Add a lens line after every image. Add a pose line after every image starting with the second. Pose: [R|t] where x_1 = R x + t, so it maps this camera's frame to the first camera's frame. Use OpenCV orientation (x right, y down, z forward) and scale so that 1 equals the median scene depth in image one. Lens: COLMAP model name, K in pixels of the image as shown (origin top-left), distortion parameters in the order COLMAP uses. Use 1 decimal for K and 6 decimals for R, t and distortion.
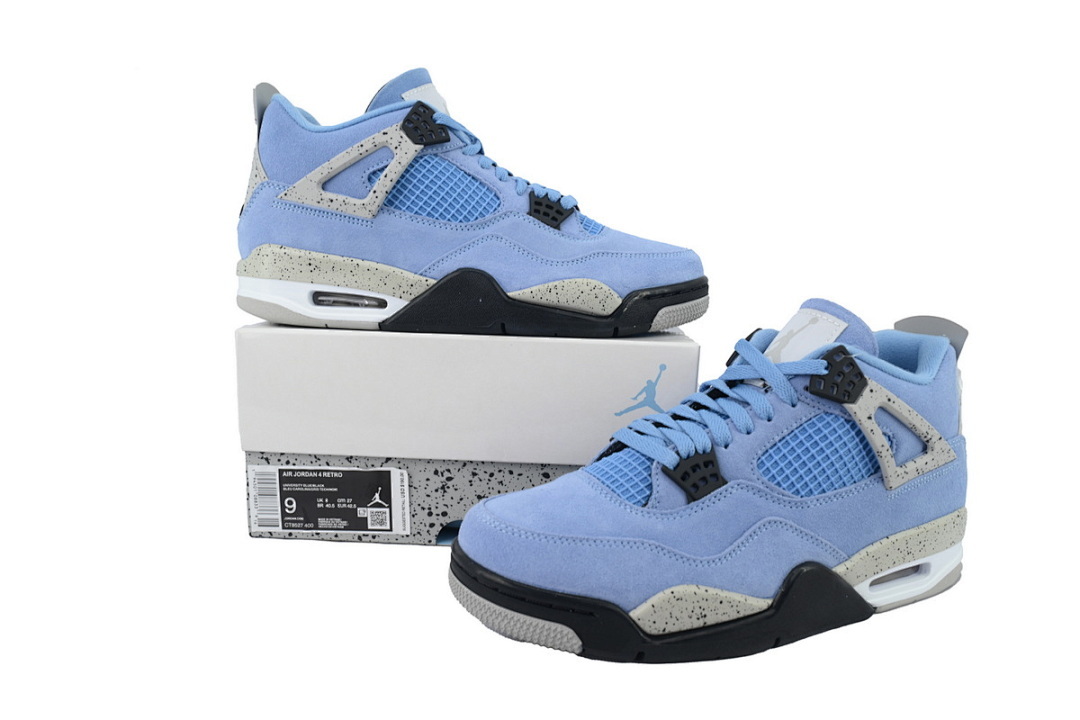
lens RADIAL K [[776.5, 0, 541.4], [0, 776.5, 344.2], [0, 0, 1]] dist [-0.006035, -0.002737]
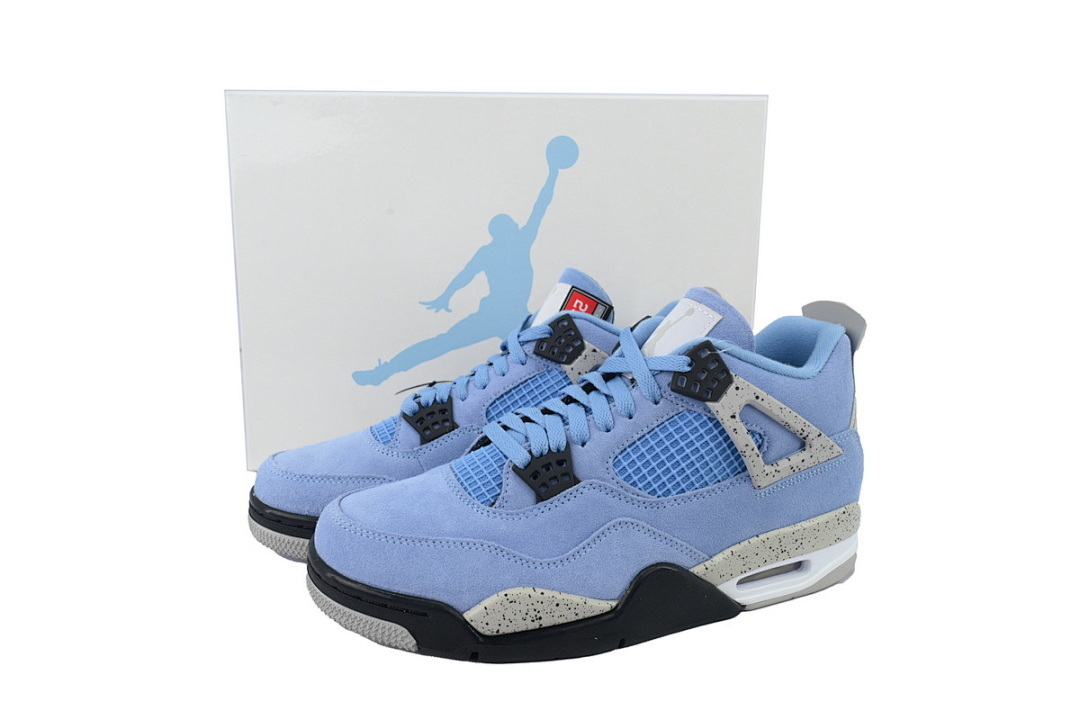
lens RADIAL K [[776.5, 0, 541.4], [0, 776.5, 344.2], [0, 0, 1]] dist [-0.006035, -0.002737]
pose [[0.997916, 0.001412, -0.064511, 0.251283], [0.003199, 0.997449, 0.071308, -0.065590], [0.064447, -0.071365, 0.995366, 0.029509]]
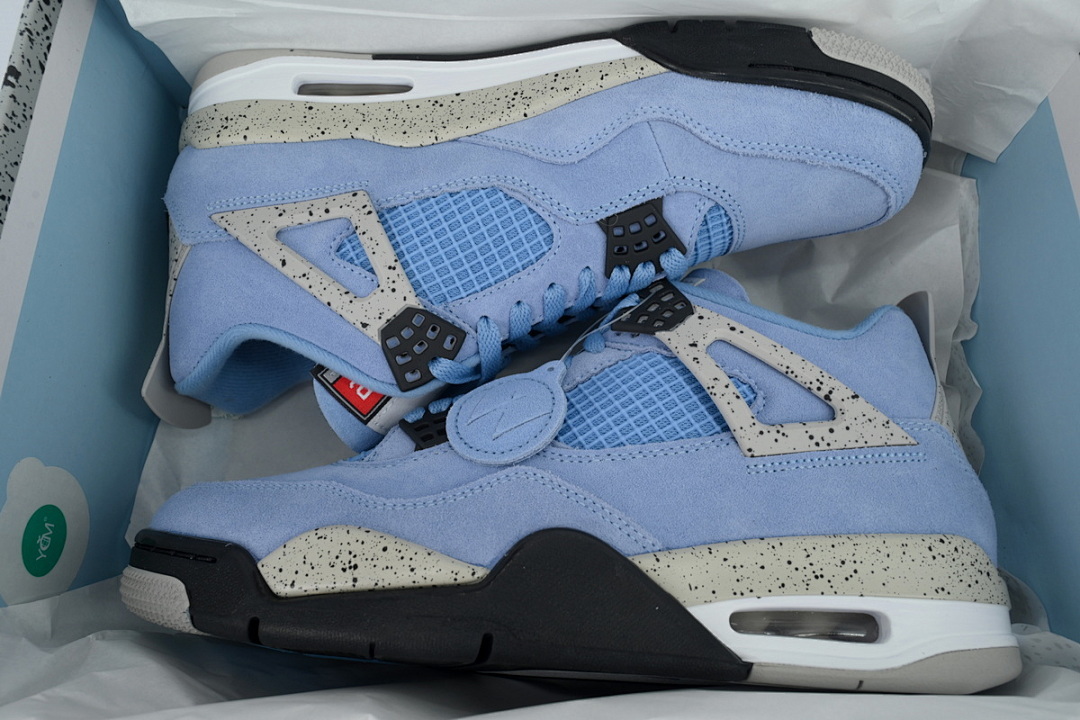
lens RADIAL K [[776.5, 0, 541.4], [0, 776.5, 344.2], [0, 0, 1]] dist [-0.006035, -0.002737]
pose [[0.919334, -0.146253, -0.365287, 0.559760], [-0.076417, 0.844316, -0.530368, 0.476723], [0.385985, 0.515500, 0.765033, 0.428481]]
